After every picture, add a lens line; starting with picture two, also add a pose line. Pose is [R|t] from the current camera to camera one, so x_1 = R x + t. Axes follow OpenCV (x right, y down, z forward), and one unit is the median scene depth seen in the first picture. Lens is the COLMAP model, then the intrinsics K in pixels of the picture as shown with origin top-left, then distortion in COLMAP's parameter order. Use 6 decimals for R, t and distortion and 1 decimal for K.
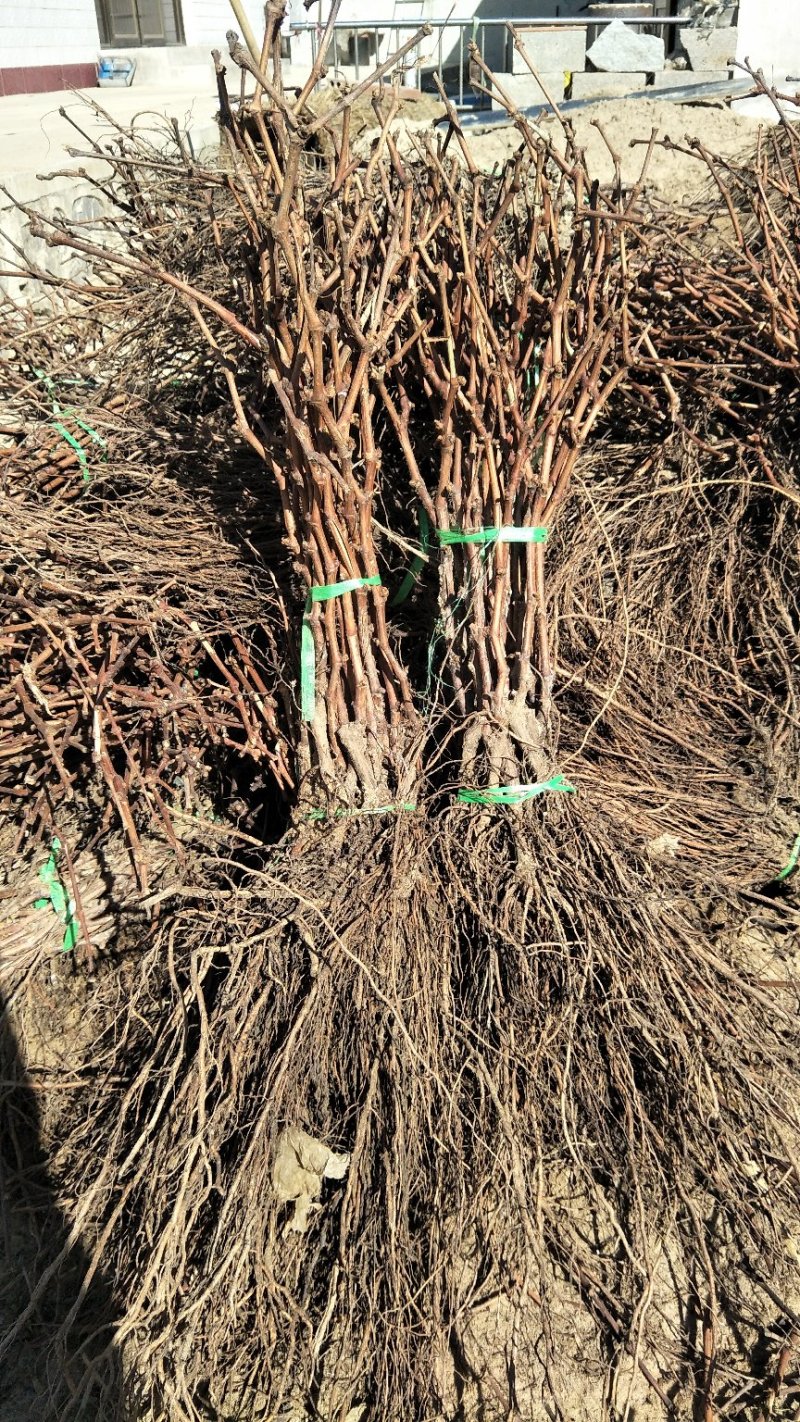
lens RADIAL K [[1254.7, 0, 389.6], [0, 1254.7, 661.1], [0, 0, 1]] dist [0.011136, -0.003375]
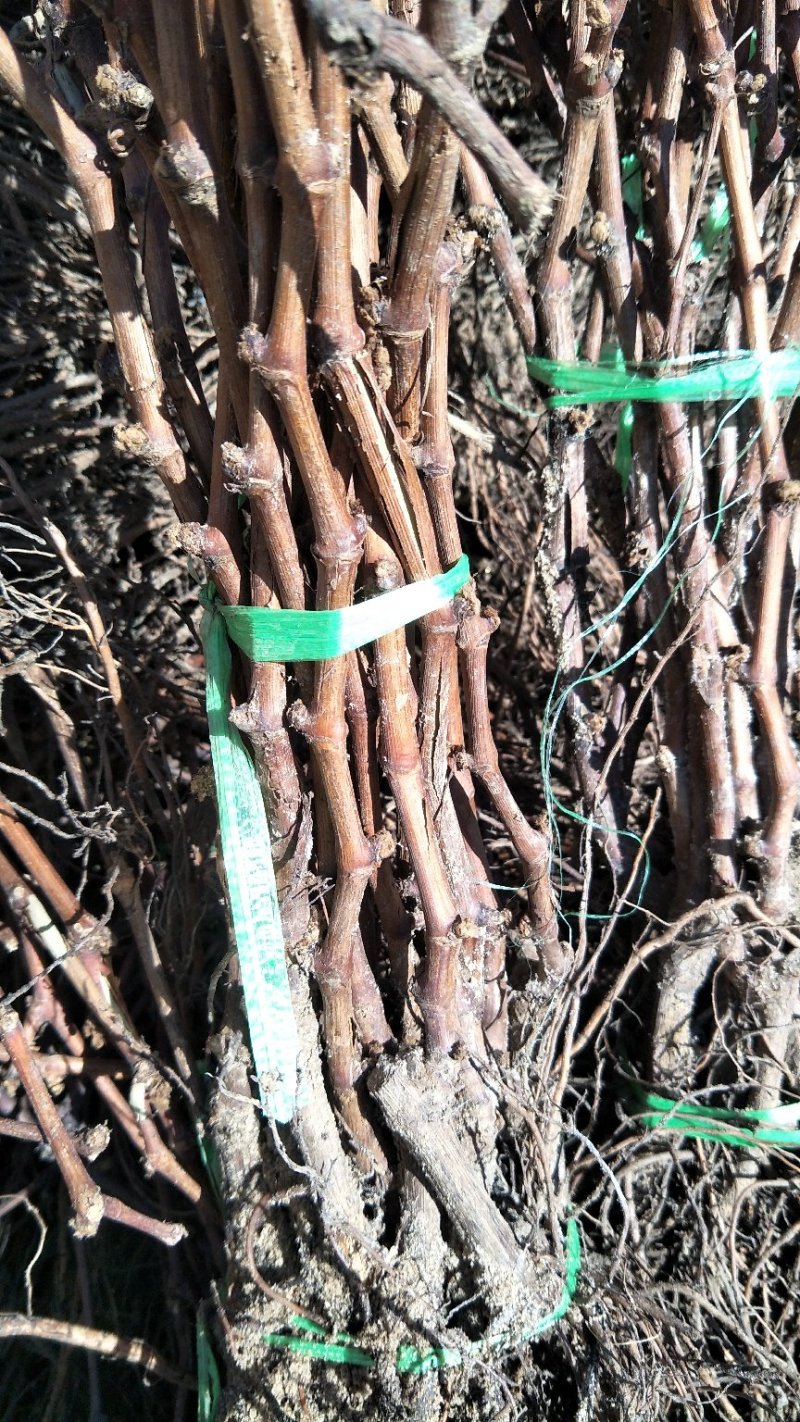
lens RADIAL K [[1235.8, 0, 397.3], [0, 1235.8, 662.1], [0, 0, 1]] dist [0.000434, -0.141520]
pose [[0.961106, -0.095006, 0.259323, -0.100336], [0.047890, 0.982075, 0.182304, -0.094005], [-0.271994, -0.162795, 0.948429, 0.737029]]
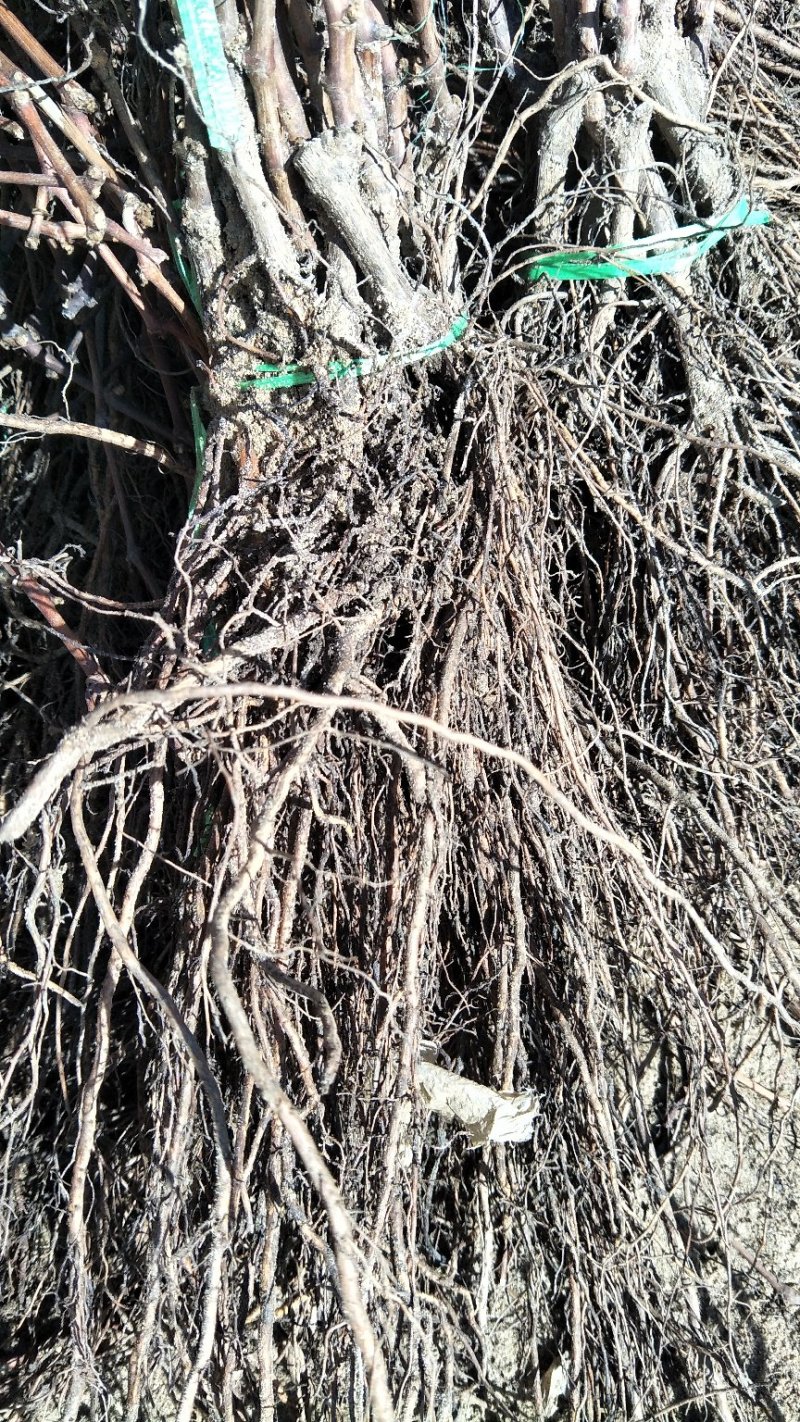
lens RADIAL K [[1254.7, 0, 389.6], [0, 1254.7, 661.1], [0, 0, 1]] dist [0.011136, -0.003375]
pose [[0.958040, -0.217199, 0.187039, -0.120785], [0.099120, 0.863323, 0.494821, -0.001922], [-0.268950, -0.455519, 0.848627, 0.580649]]
